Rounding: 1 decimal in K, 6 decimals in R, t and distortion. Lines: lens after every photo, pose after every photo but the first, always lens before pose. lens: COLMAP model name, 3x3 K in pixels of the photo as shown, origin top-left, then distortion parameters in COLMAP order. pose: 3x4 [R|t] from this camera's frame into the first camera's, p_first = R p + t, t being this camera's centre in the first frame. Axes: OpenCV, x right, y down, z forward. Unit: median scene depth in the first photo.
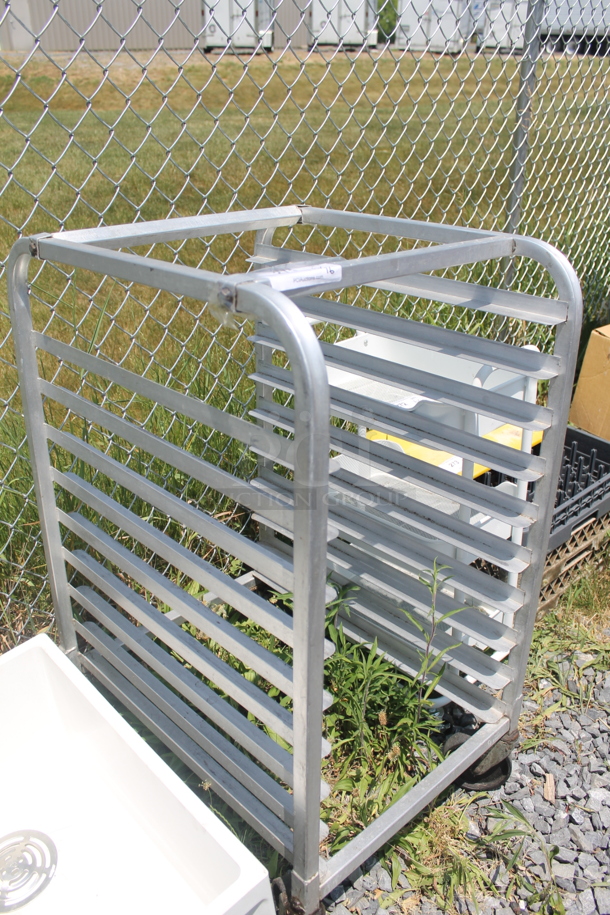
lens RADIAL K [[761.9, 0, 309.9], [0, 761.9, 454.8], [0, 0, 1]] dist [-0.159331, 0.119461]
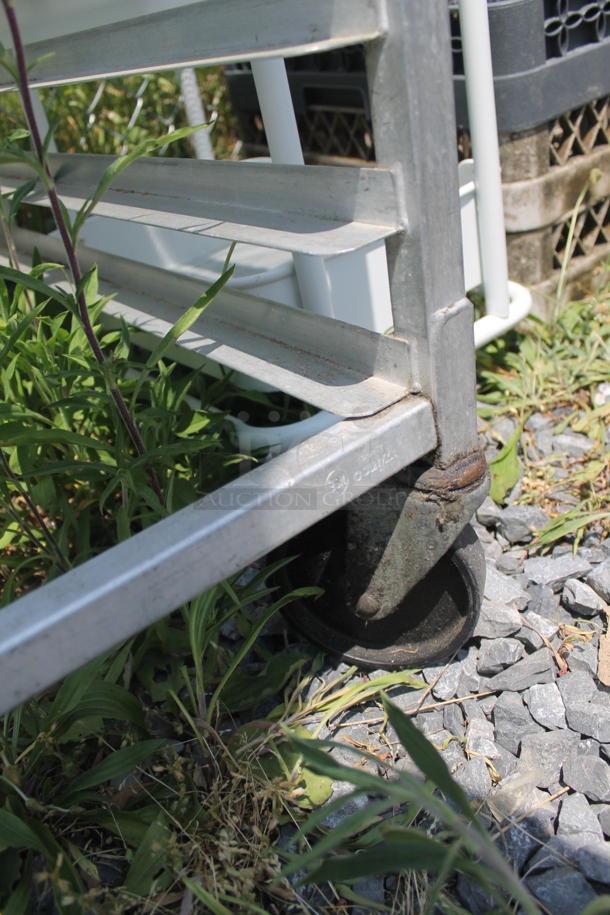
lens RADIAL K [[761.9, 0, 301.3], [0, 761.9, 456.9], [0, 0, 1]] dist [-0.159331, 0.119461]
pose [[0.982129, -0.098754, -0.160218, 0.250625], [0.118791, 0.985553, 0.120719, 0.317977], [0.145982, -0.137594, 0.979672, 0.679385]]
